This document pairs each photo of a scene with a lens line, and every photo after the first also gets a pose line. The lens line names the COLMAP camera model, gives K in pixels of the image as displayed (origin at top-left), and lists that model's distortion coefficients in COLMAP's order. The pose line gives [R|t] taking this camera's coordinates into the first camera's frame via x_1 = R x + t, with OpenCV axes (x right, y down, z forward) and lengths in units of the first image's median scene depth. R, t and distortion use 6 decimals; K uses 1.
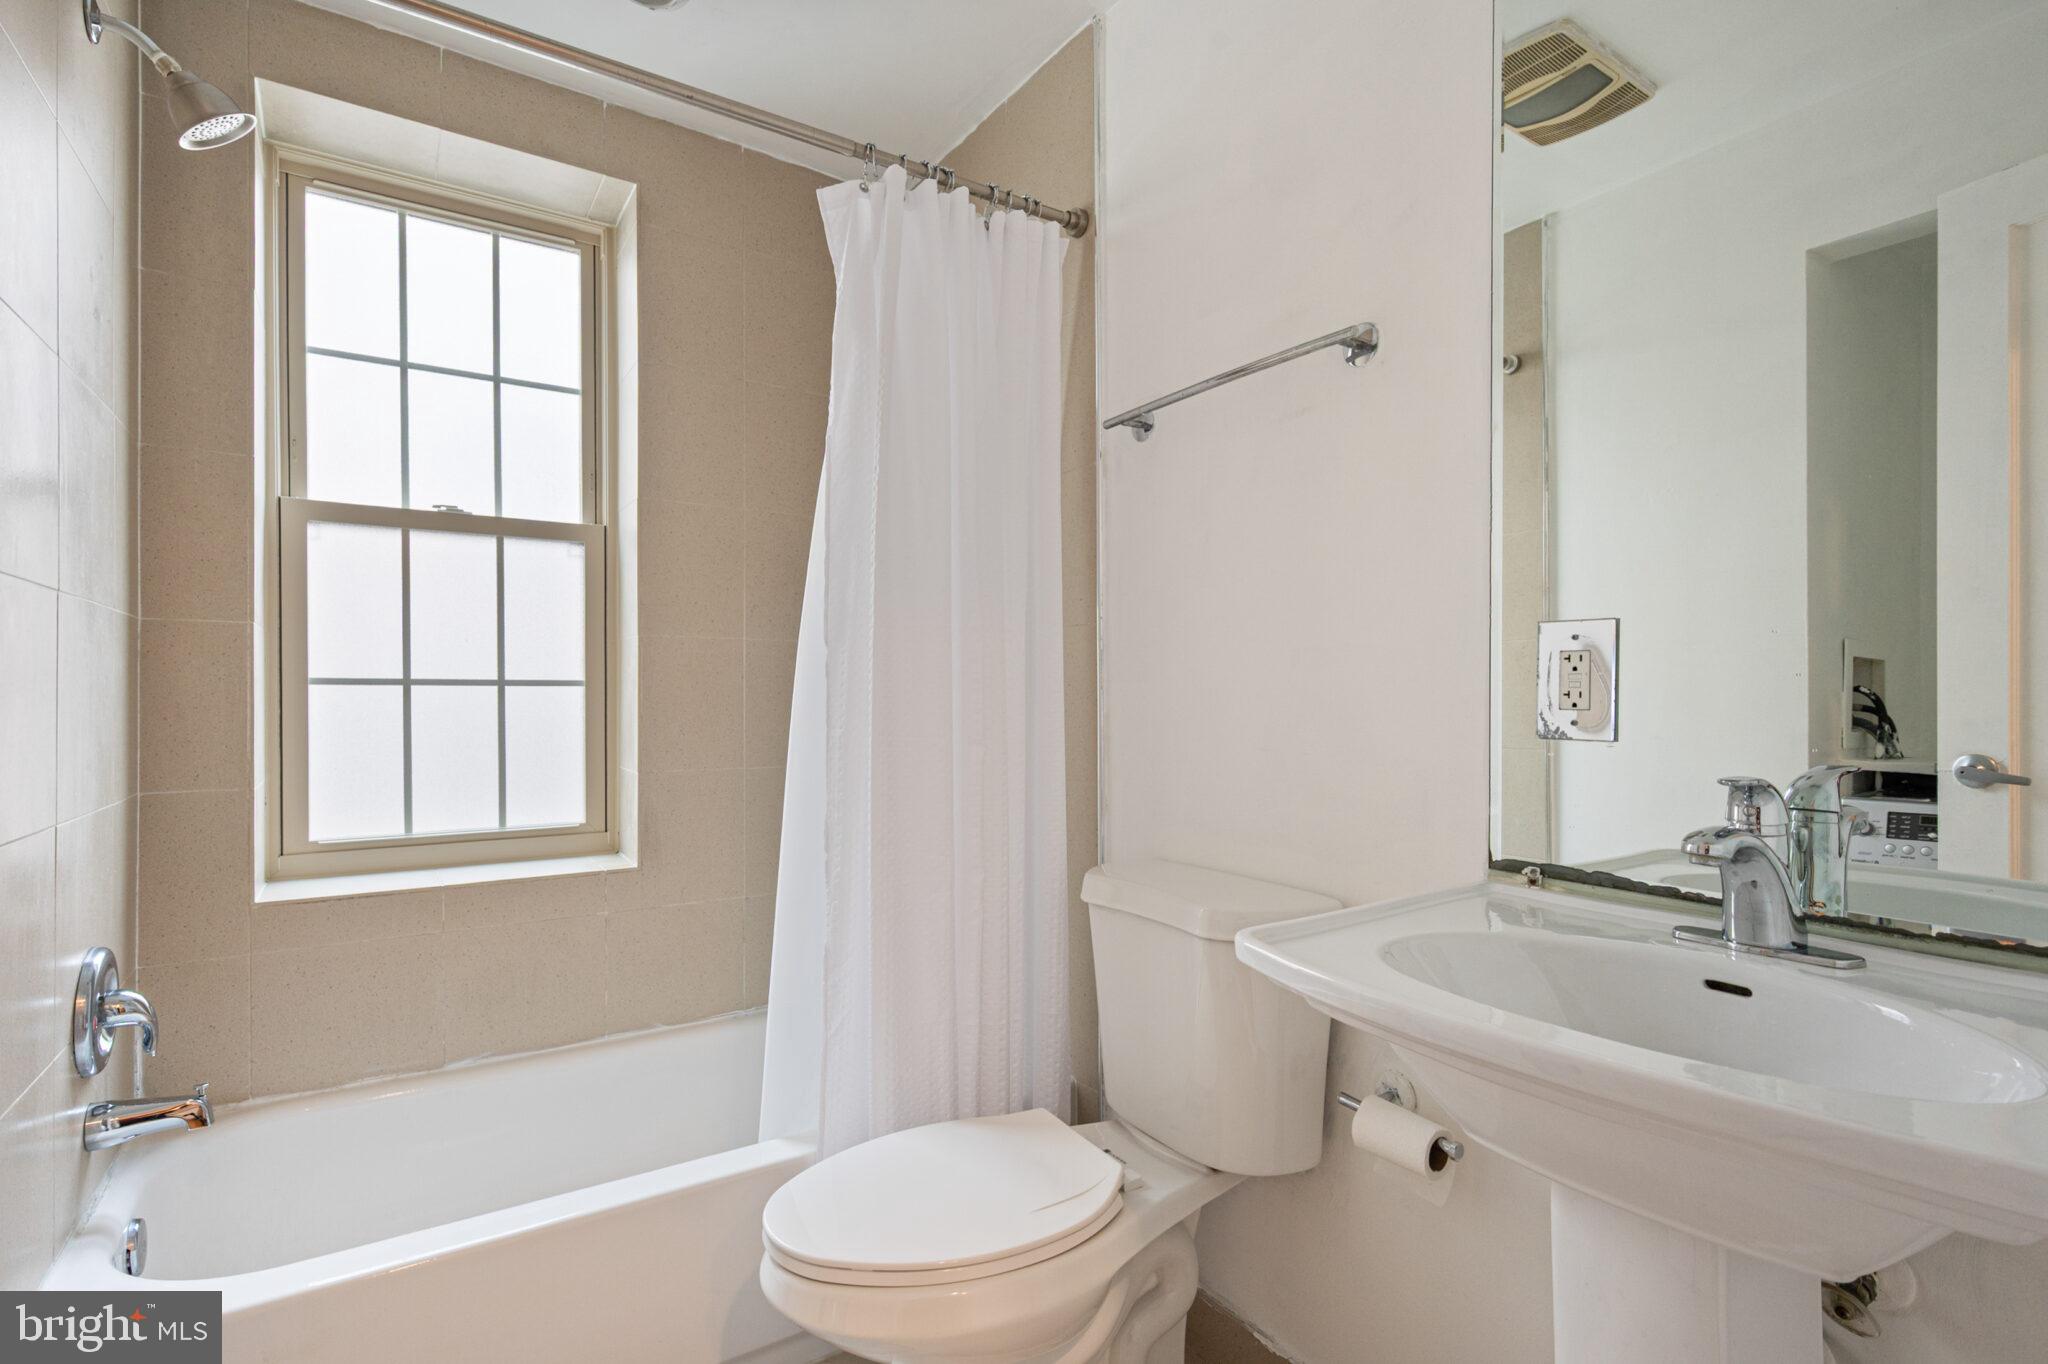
lens RADIAL K [[937.7, 0, 1017.0], [0, 937.7, 686.1], [0, 0, 1]] dist [0.000767, -0.000041]
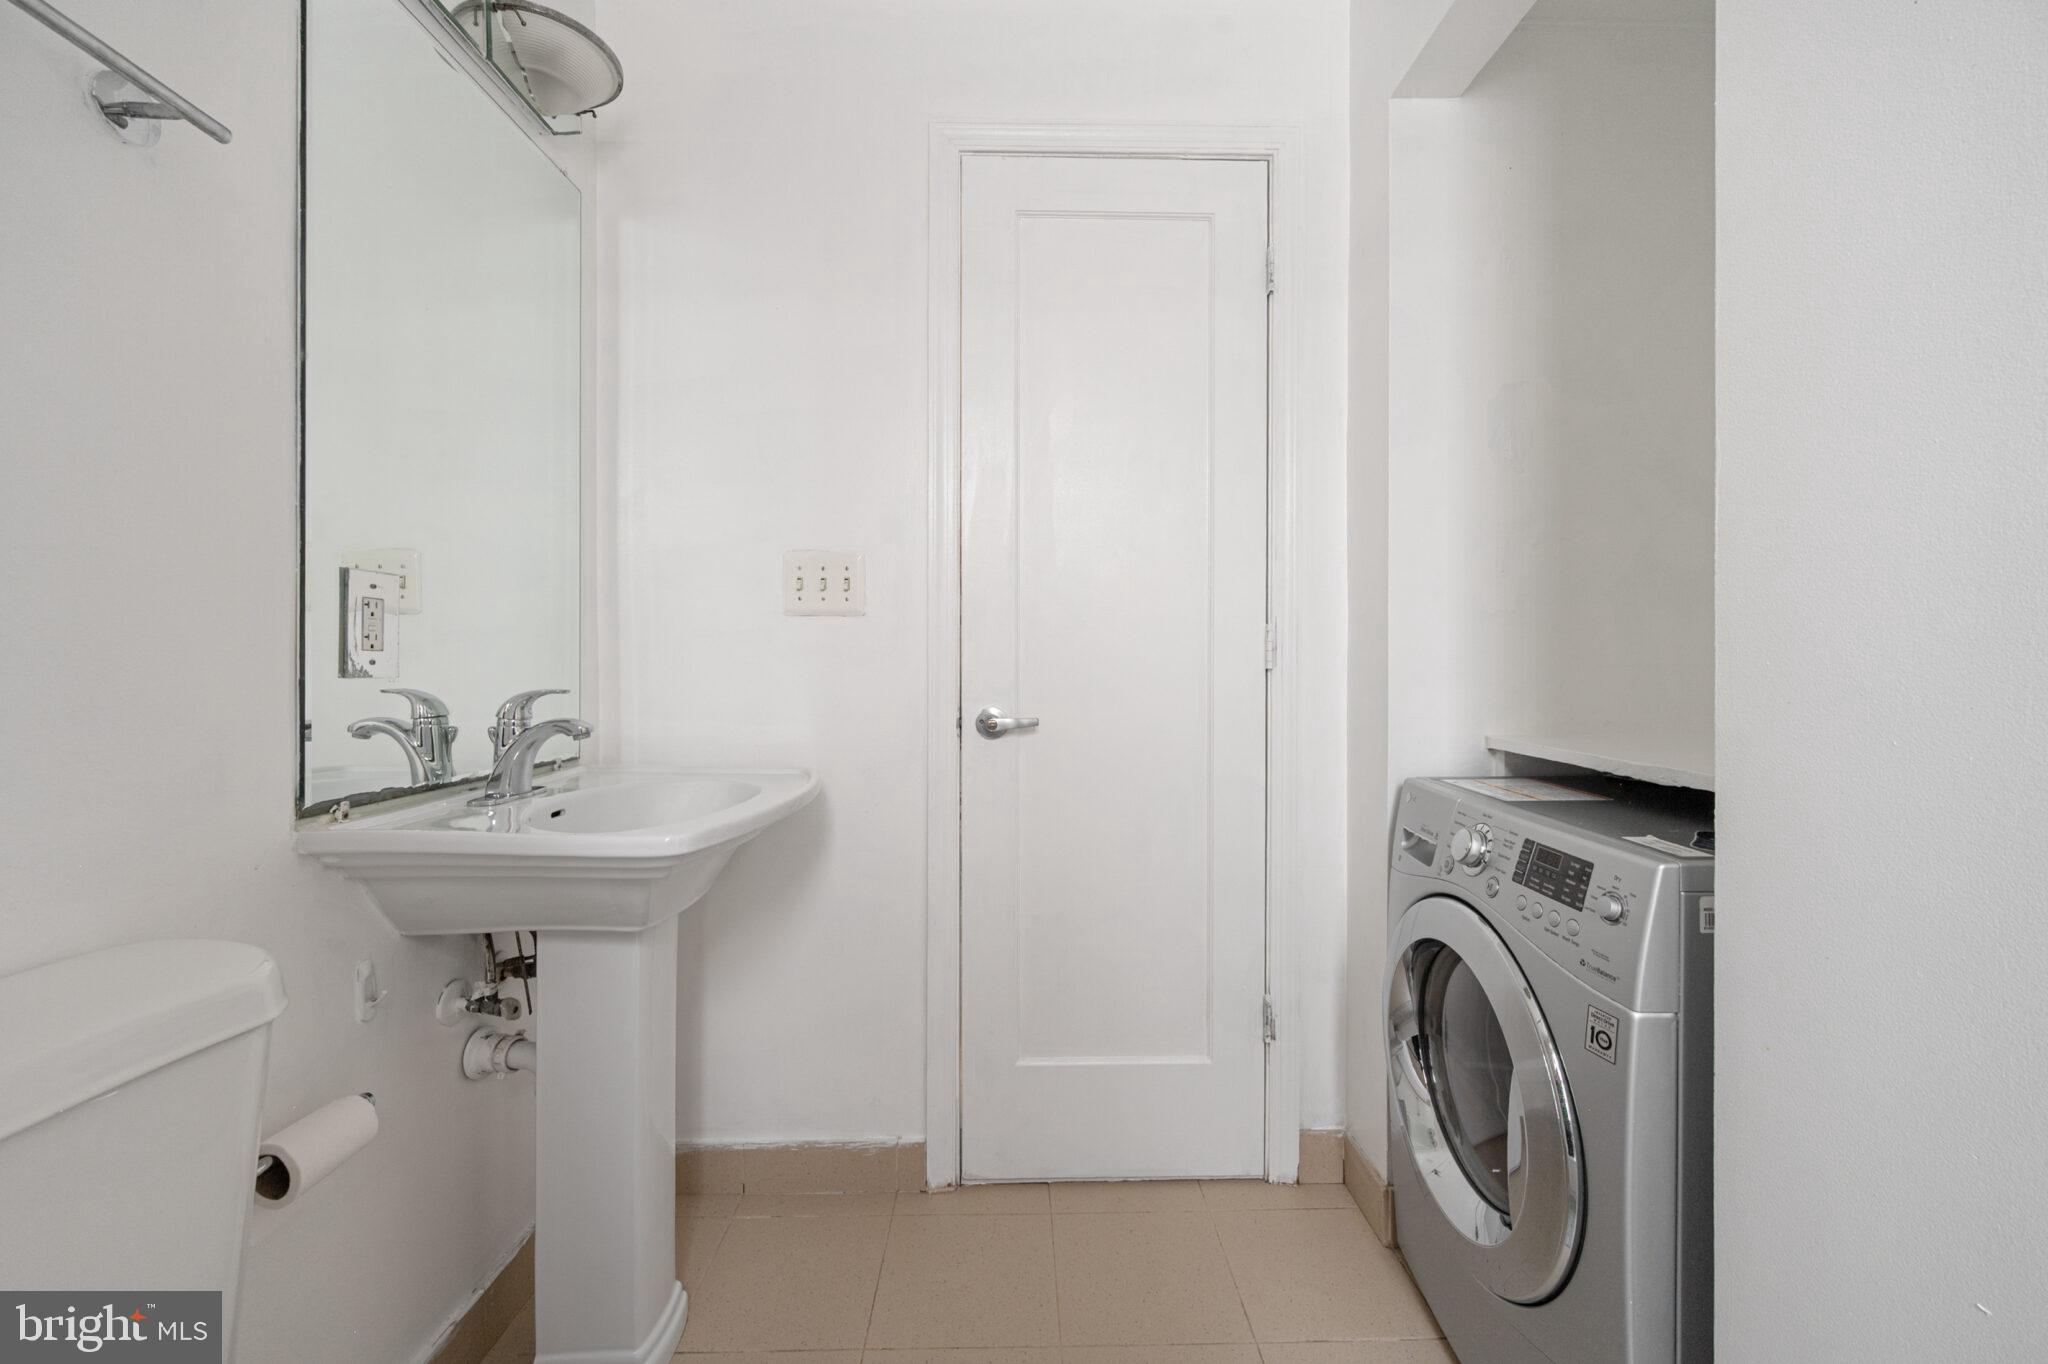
lens RADIAL K [[850.2, 0, 1026.5], [0, 850.2, 674.1], [0, 0, 1]] dist [-0.003561, -0.000661]
pose [[-0.835308, -0.004327, 0.549766, -0.616296], [0.000188, 0.999967, 0.008155, 0.045278], [-0.549783, 0.006915, -0.835279, 1.413399]]
